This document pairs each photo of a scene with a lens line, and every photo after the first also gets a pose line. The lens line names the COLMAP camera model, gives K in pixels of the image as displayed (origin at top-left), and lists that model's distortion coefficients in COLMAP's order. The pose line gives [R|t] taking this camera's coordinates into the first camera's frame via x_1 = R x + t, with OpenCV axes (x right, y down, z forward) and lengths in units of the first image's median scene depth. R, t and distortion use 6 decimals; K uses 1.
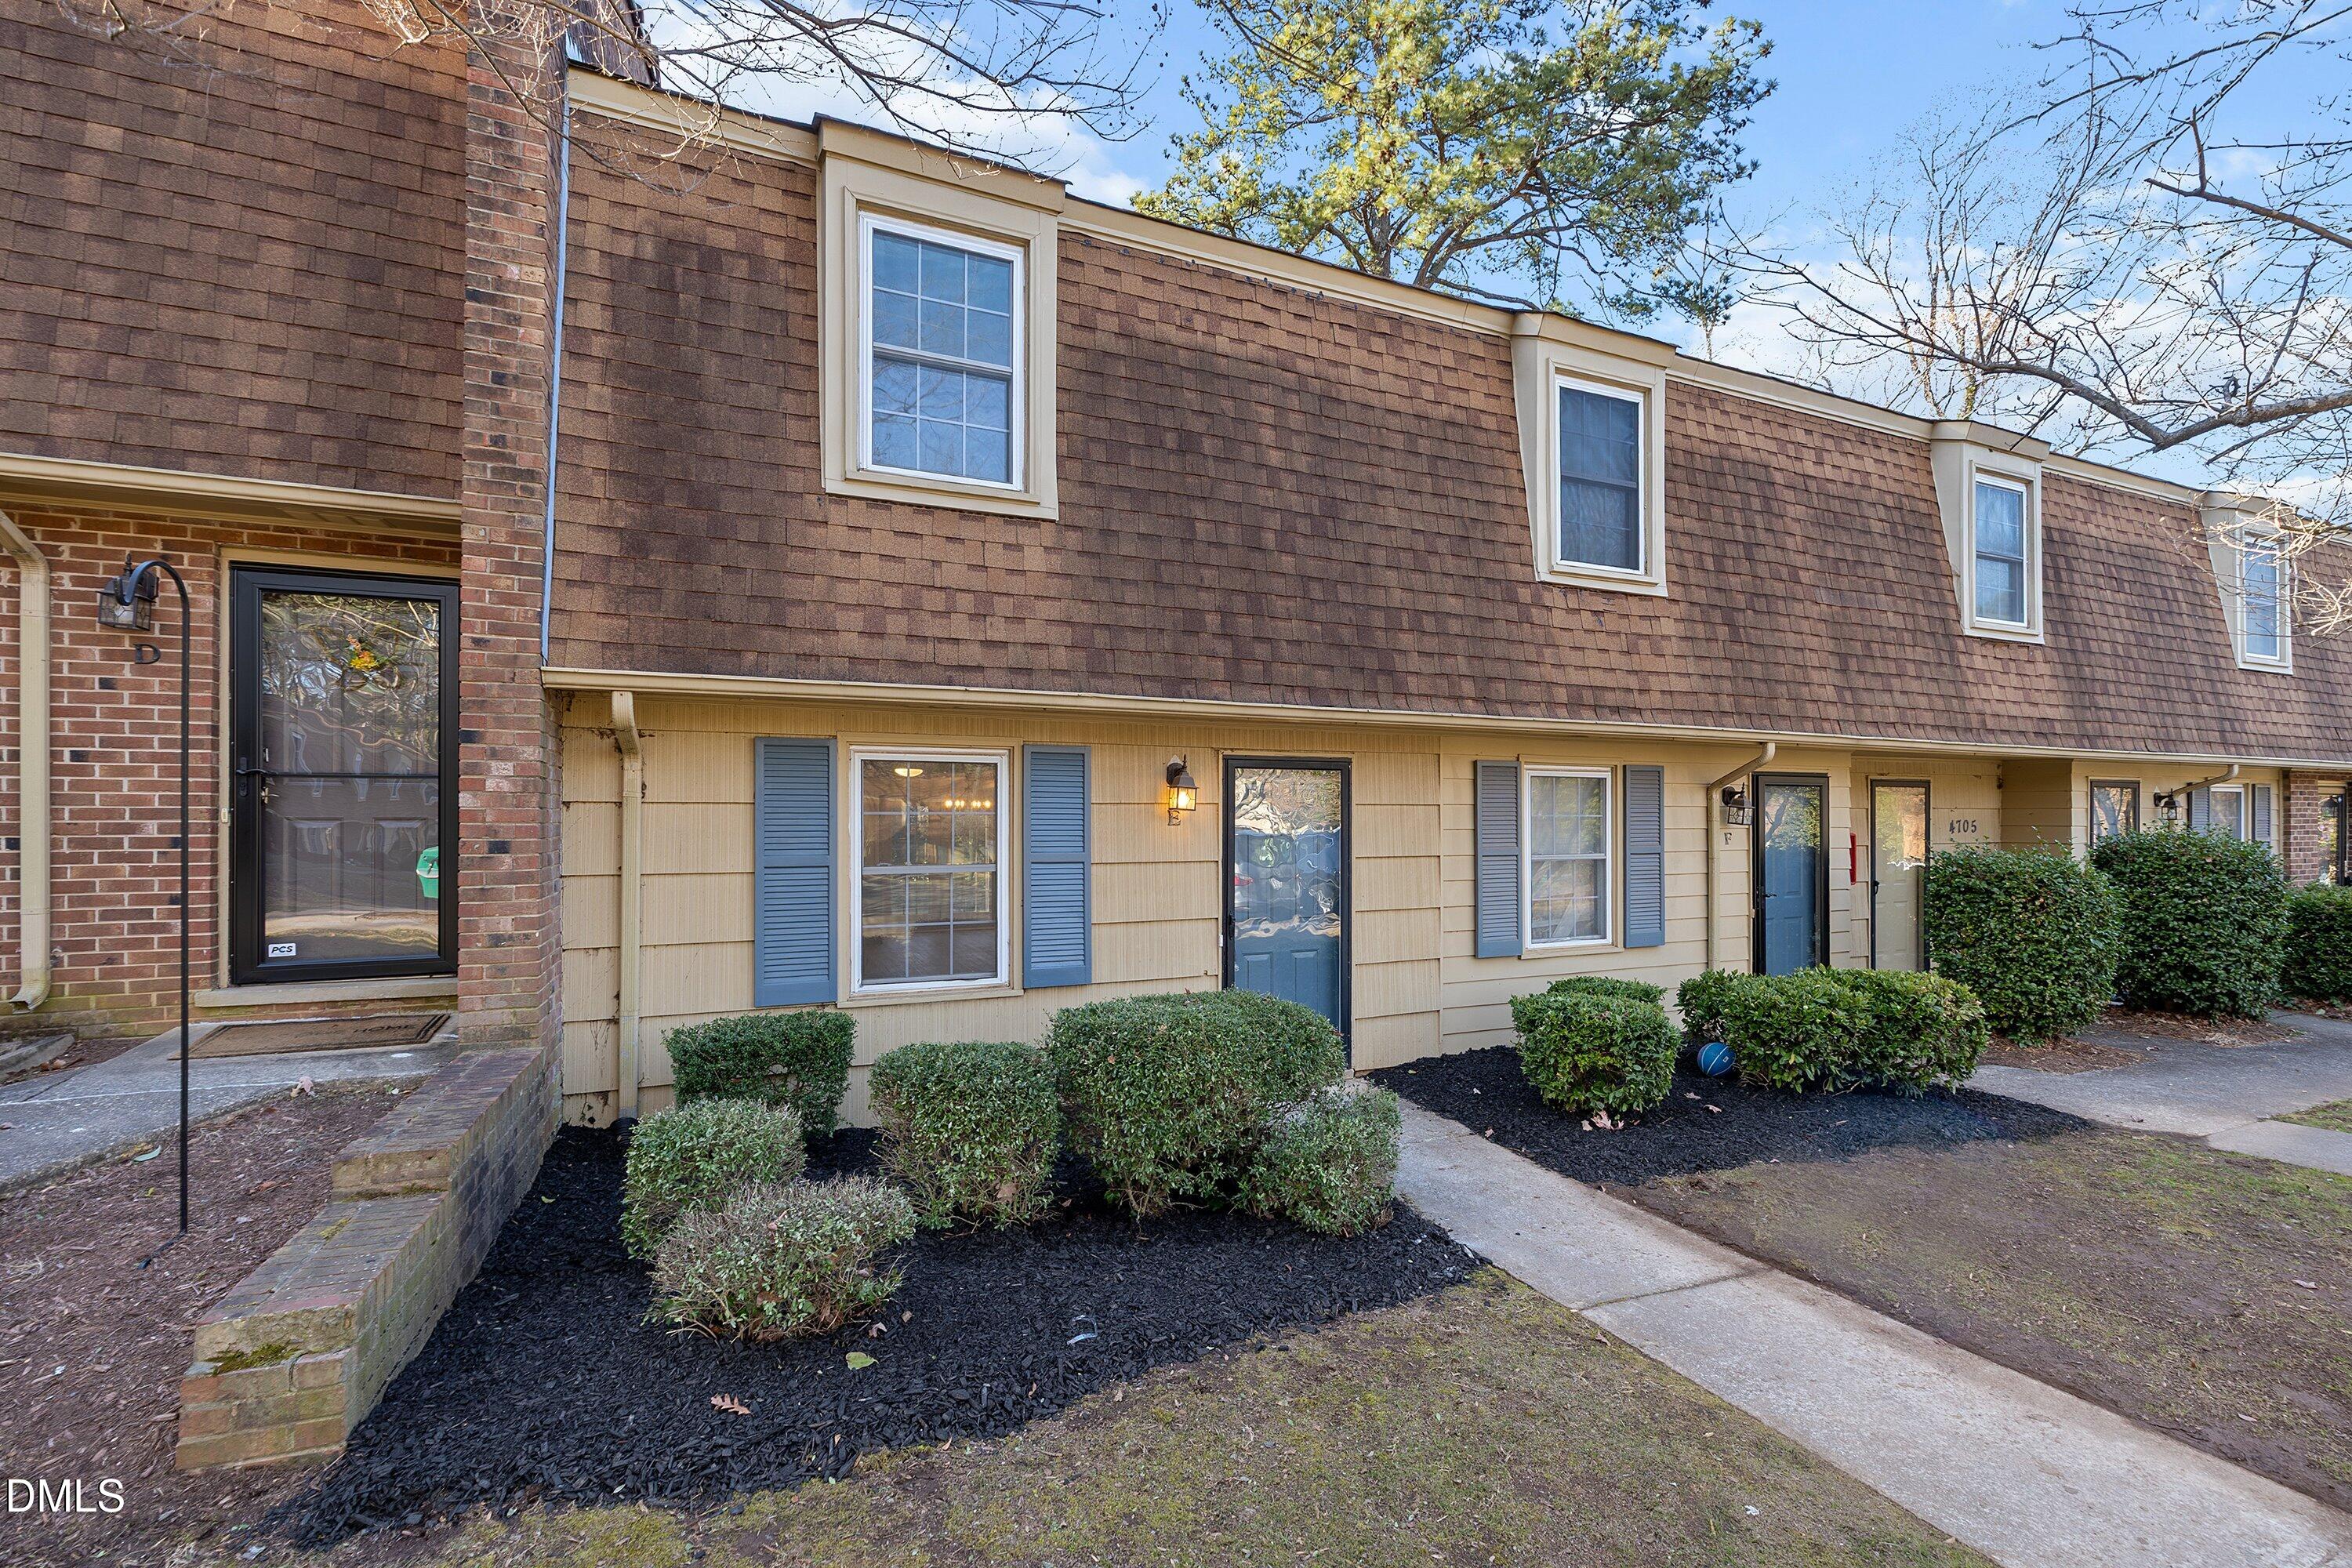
lens RADIAL K [[1002.5, 0, 1178.0], [0, 1002.5, 809.6], [0, 0, 1]] dist [-0.000162, 0.000529]
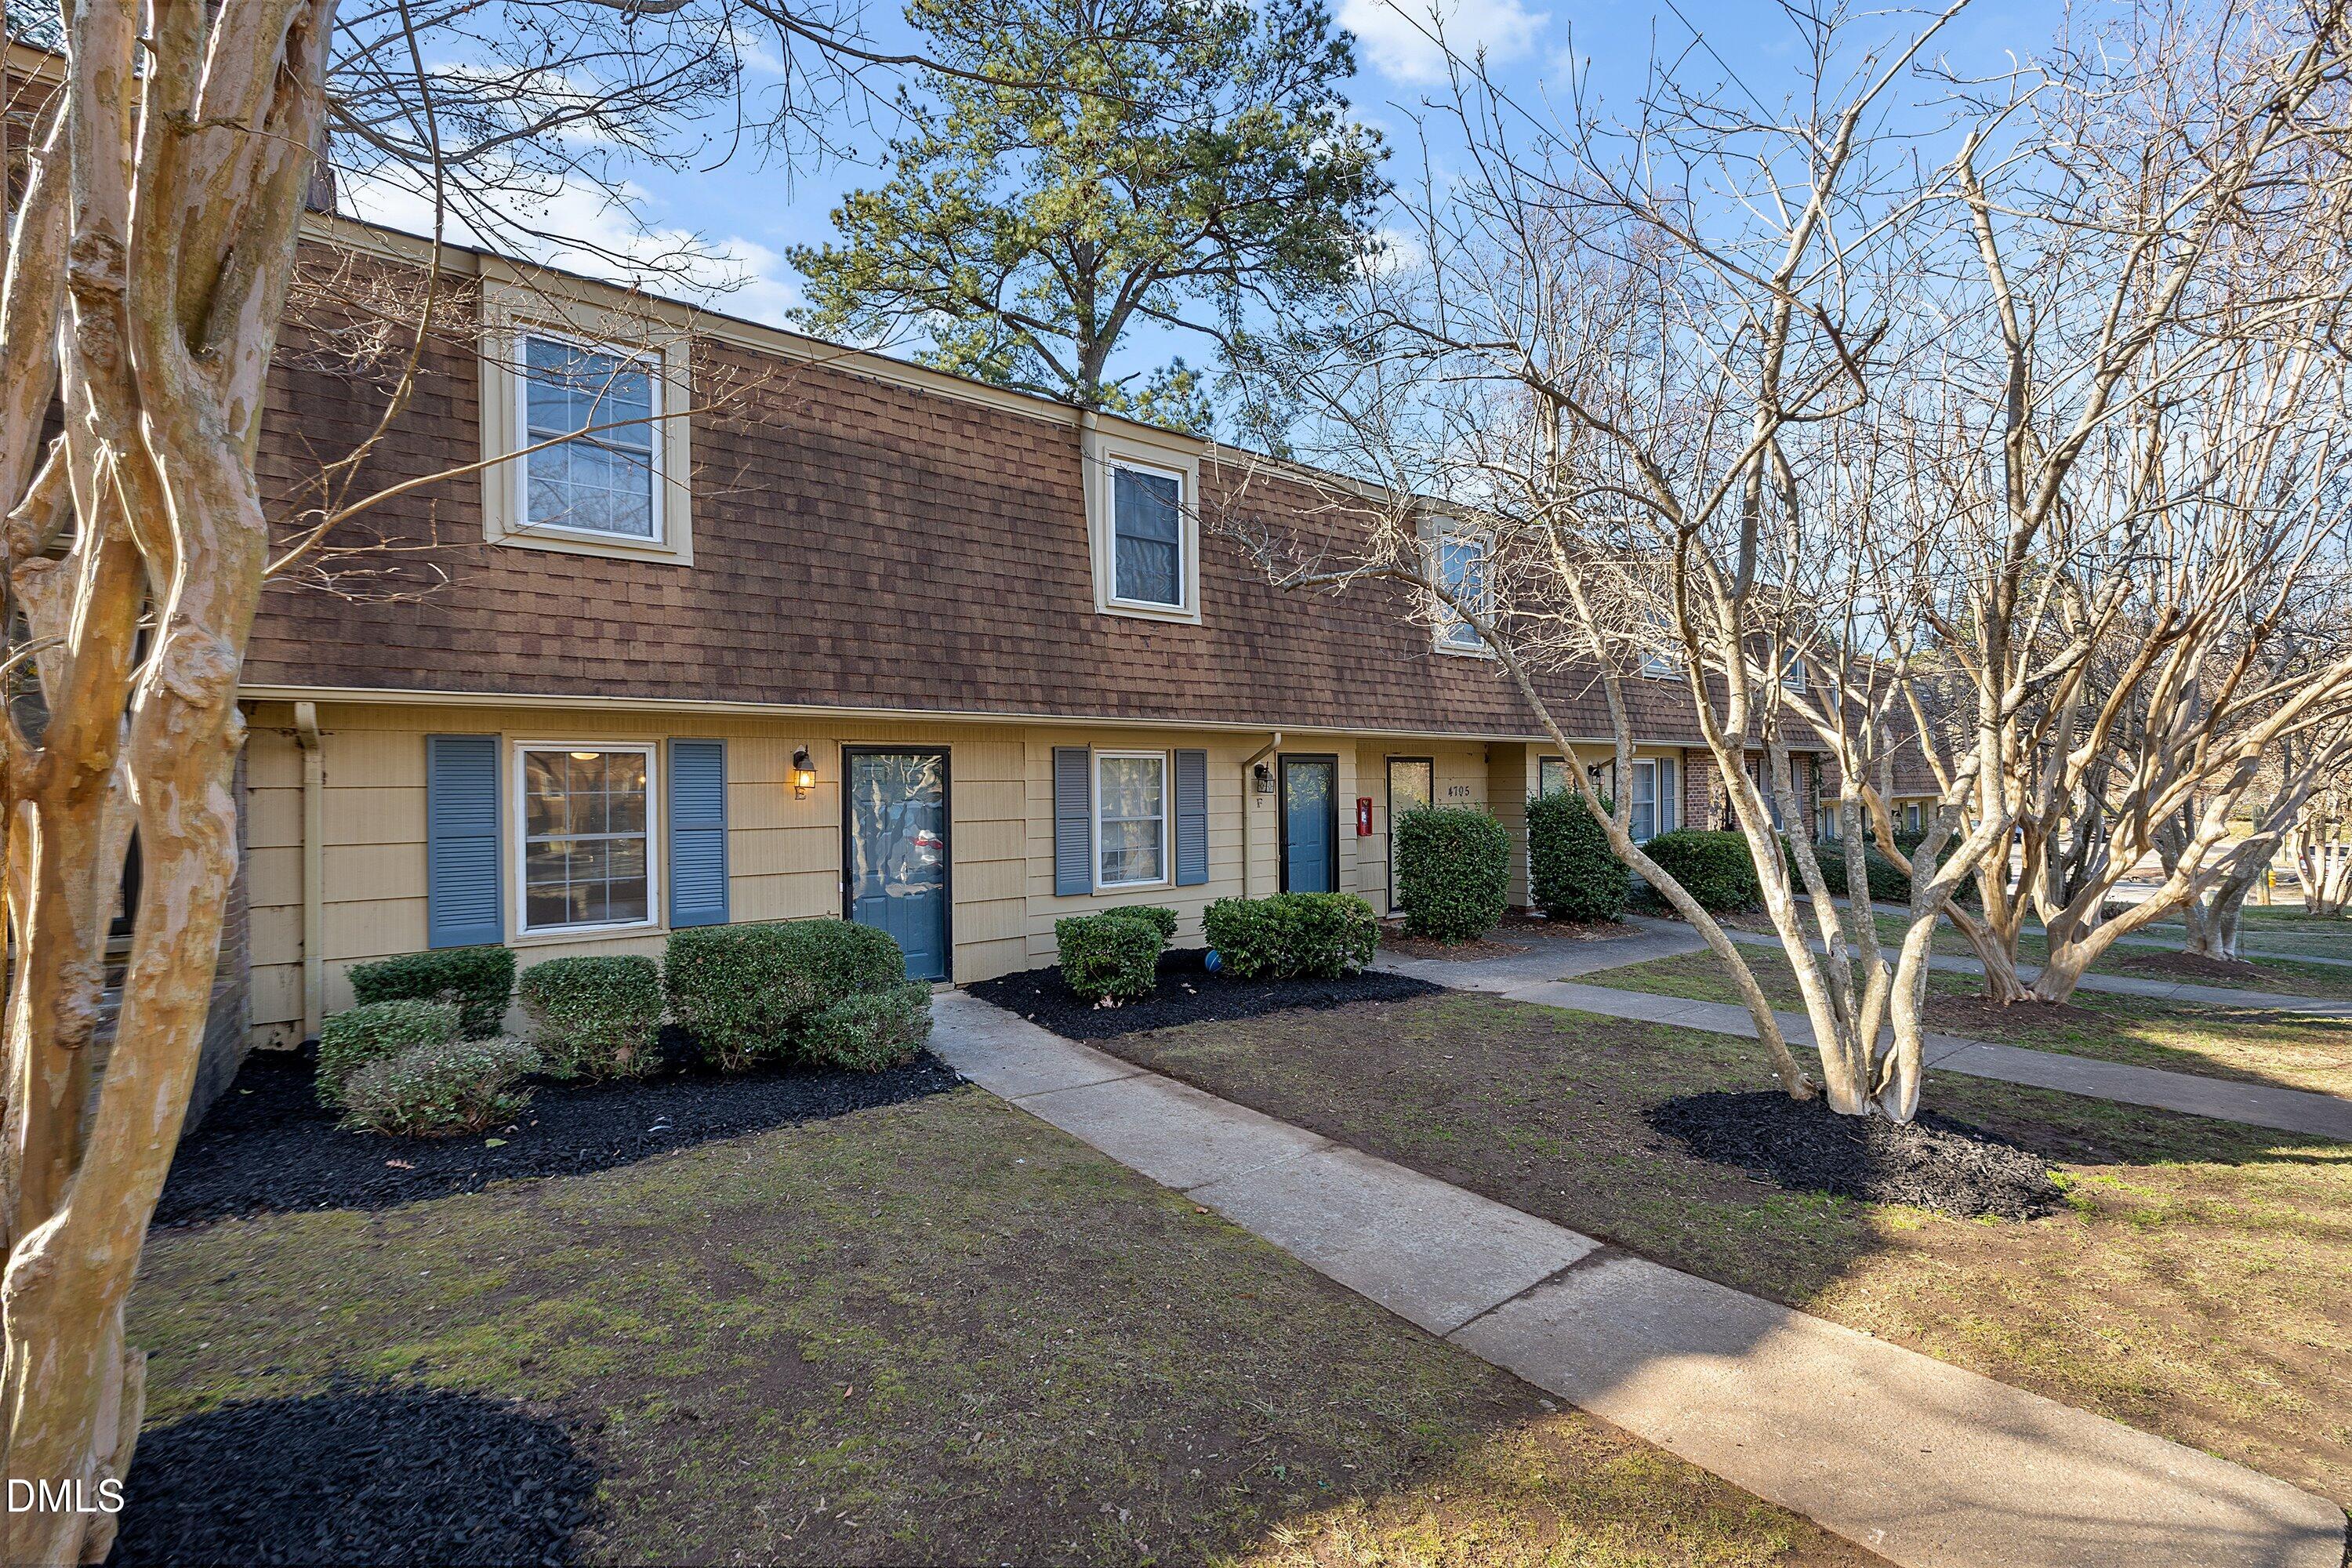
lens RADIAL K [[991.6, 0, 1169.7], [0, 991.6, 782.2], [0, 0, 1]] dist [0.000424, 0.000313]
pose [[0.974437, -0.009356, 0.224465, 0.191046], [0.008328, 0.999950, 0.005525, -0.010805], [-0.224505, -0.003515, 0.974467, -0.390560]]
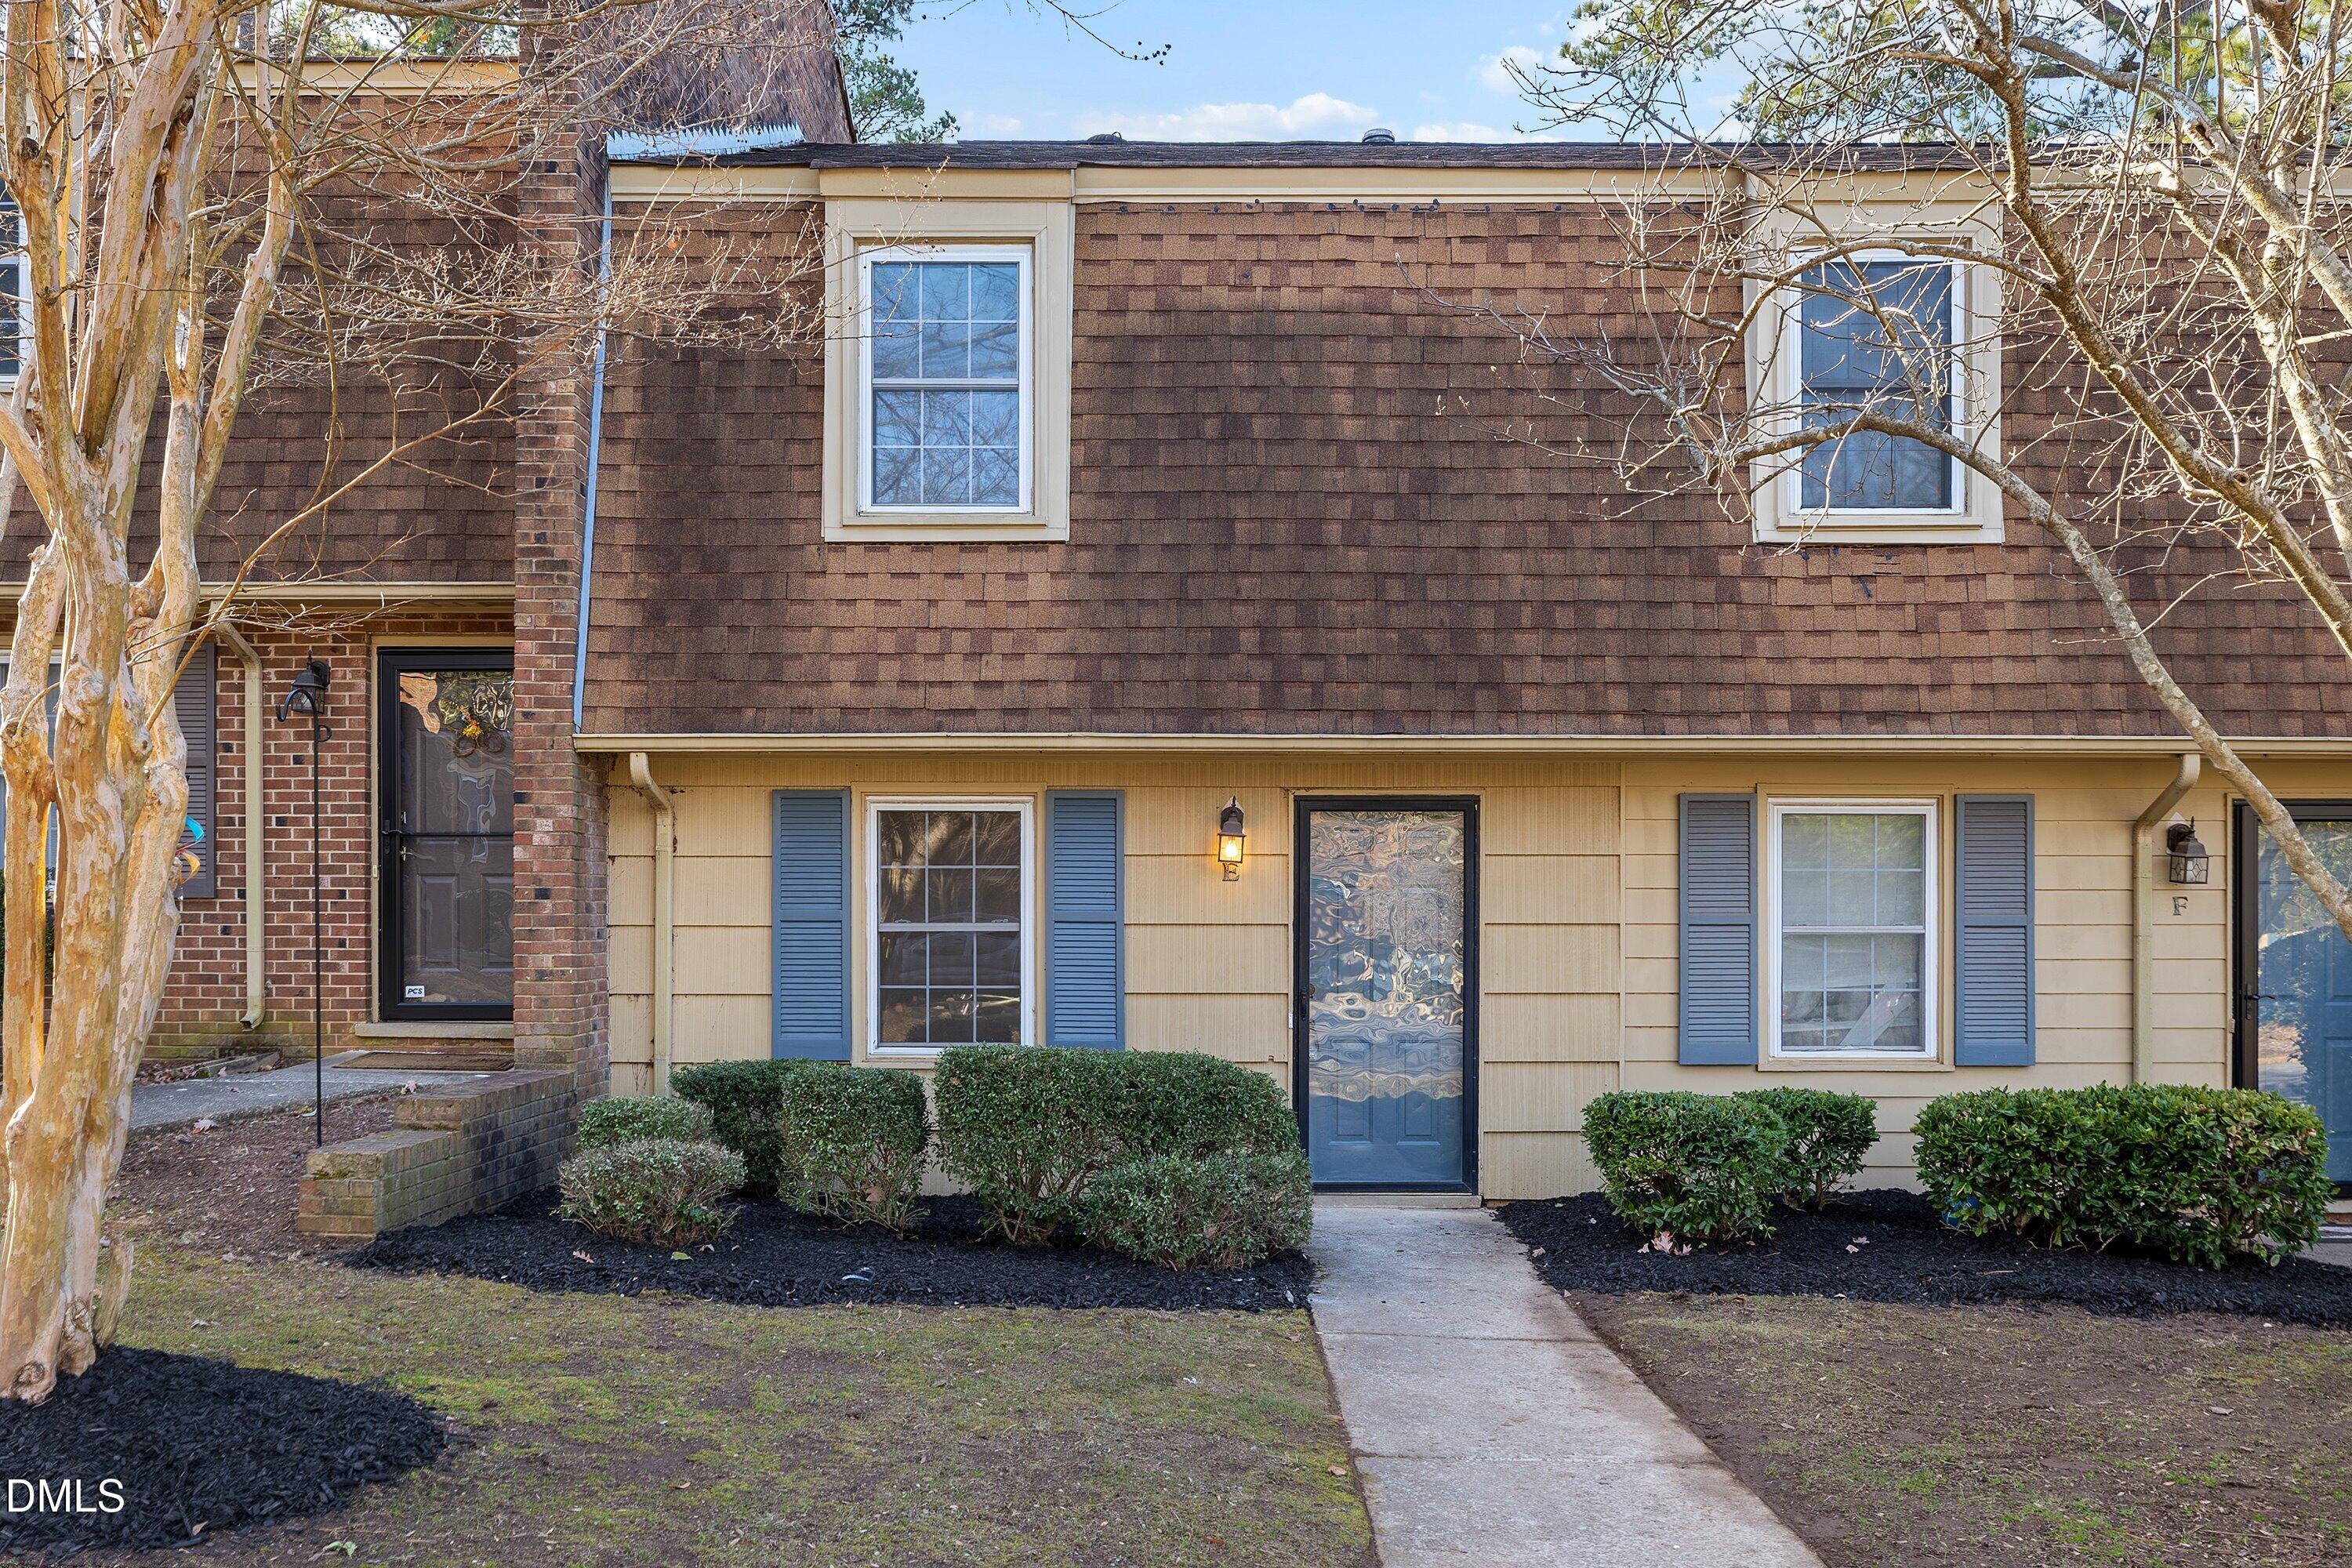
lens RADIAL K [[1966.0, 0, 1179.2], [0, 1966.0, 927.3], [0, 0, 1]] dist [0.001916, -0.002106]
pose [[0.909501, 0.003659, -0.415686, 0.706961], [0.001070, 0.999937, 0.011142, 0.039728], [0.415700, -0.010579, 0.909440, -0.570536]]
